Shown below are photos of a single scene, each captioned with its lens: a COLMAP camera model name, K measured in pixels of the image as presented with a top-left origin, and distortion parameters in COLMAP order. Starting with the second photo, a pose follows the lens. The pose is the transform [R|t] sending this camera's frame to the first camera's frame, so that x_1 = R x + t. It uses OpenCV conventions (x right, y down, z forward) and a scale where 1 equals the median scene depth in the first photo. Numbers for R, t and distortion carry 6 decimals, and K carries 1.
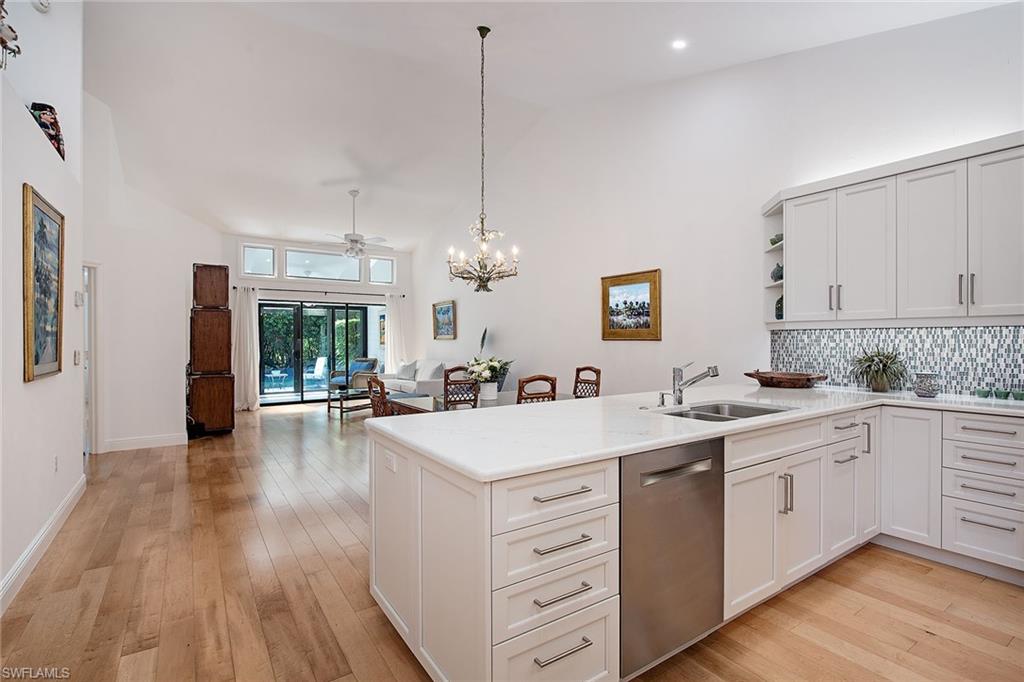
lens RADIAL K [[486.9, 0, 512.0], [0, 486.9, 341.0], [0, 0, 1]] dist [-0.011921, 0.000099]
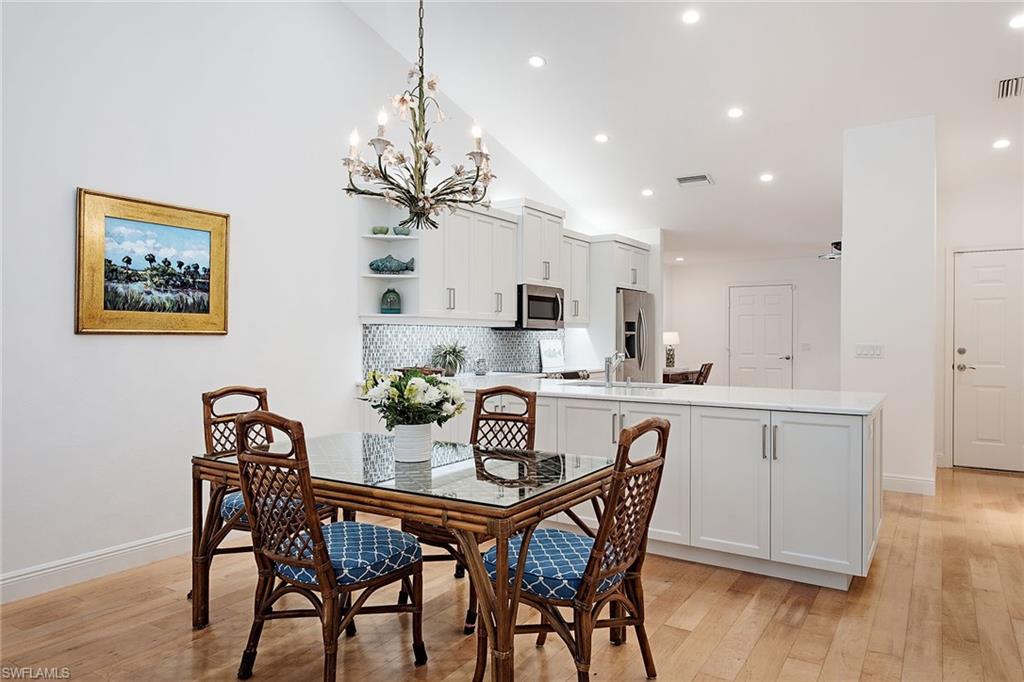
lens RADIAL K [[656.1, 0, 512.0], [0, 656.1, 341.0], [0, 0, 1]] dist [0.001278, 0.000798]
pose [[-0.392665, -0.005656, 0.919664, -0.363618], [0.000453, 0.999980, 0.006344, 0.000930], [-0.919681, 0.002908, -0.392655, 0.636167]]
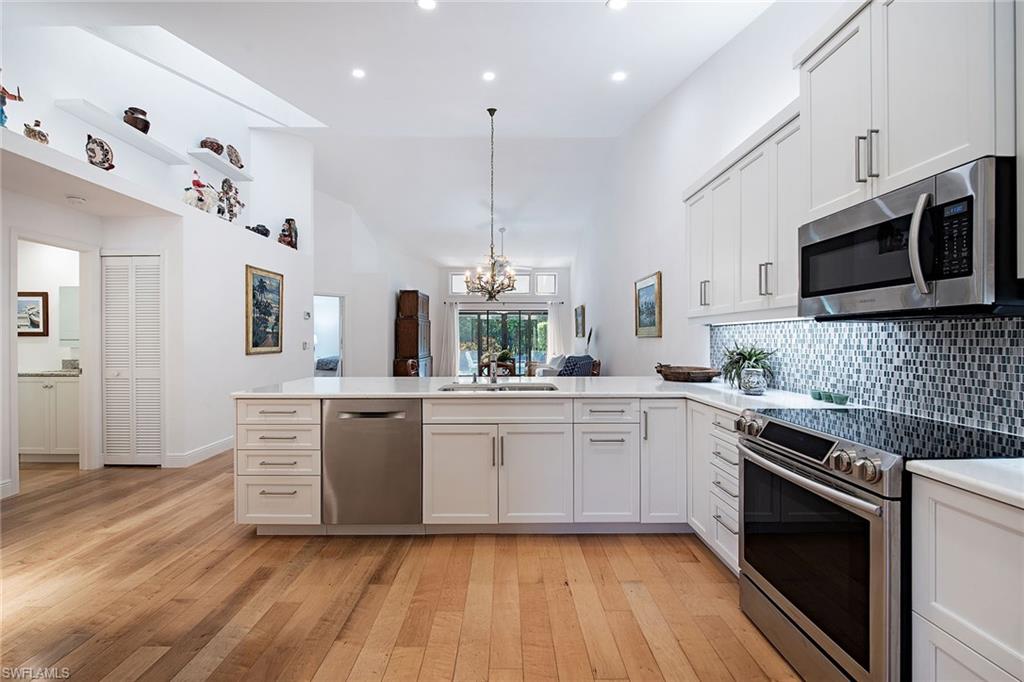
lens RADIAL K [[418.9, 0, 512.0], [0, 418.9, 341.0], [0, 0, 1]] dist [-0.020518, 0.000028]
pose [[0.838434, 0.005280, -0.544978, 0.347177], [-0.004040, 0.999986, 0.003474, 0.003573], [0.544989, -0.000711, 0.838443, 0.021188]]
